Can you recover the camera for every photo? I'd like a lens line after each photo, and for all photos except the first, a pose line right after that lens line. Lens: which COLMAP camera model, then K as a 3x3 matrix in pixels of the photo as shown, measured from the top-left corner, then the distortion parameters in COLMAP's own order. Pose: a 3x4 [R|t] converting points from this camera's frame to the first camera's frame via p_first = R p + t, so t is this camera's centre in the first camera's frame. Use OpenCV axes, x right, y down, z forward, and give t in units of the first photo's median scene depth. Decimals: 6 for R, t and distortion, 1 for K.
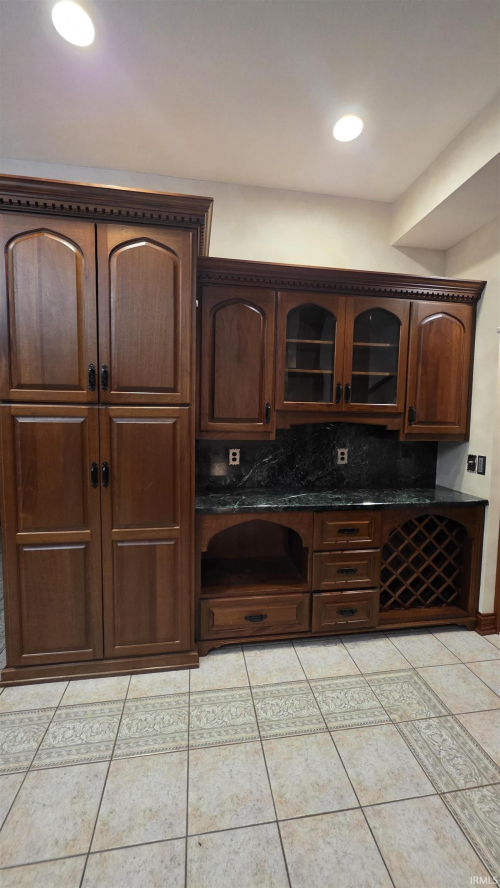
lens RADIAL K [[354.6, 0, 249.7], [0, 354.6, 442.0], [0, 0, 1]] dist [0.002694, 0.000025]
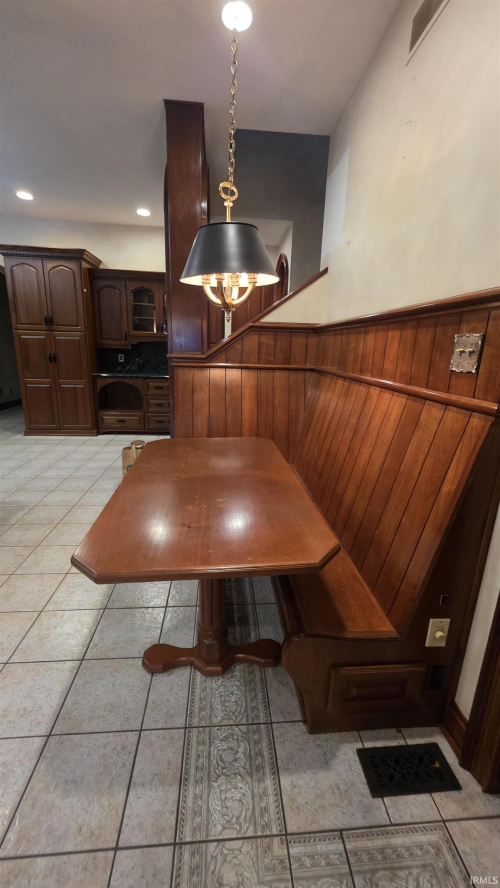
lens RADIAL K [[354.6, 0, 250.6], [0, 354.6, 442.1], [0, 0, 1]] dist [0.002694, 0.000025]
pose [[0.996755, 0.032824, -0.073493, 1.264696], [-0.020068, 0.985581, 0.168010, 0.230907], [0.077948, -0.165990, 0.983042, -1.593886]]
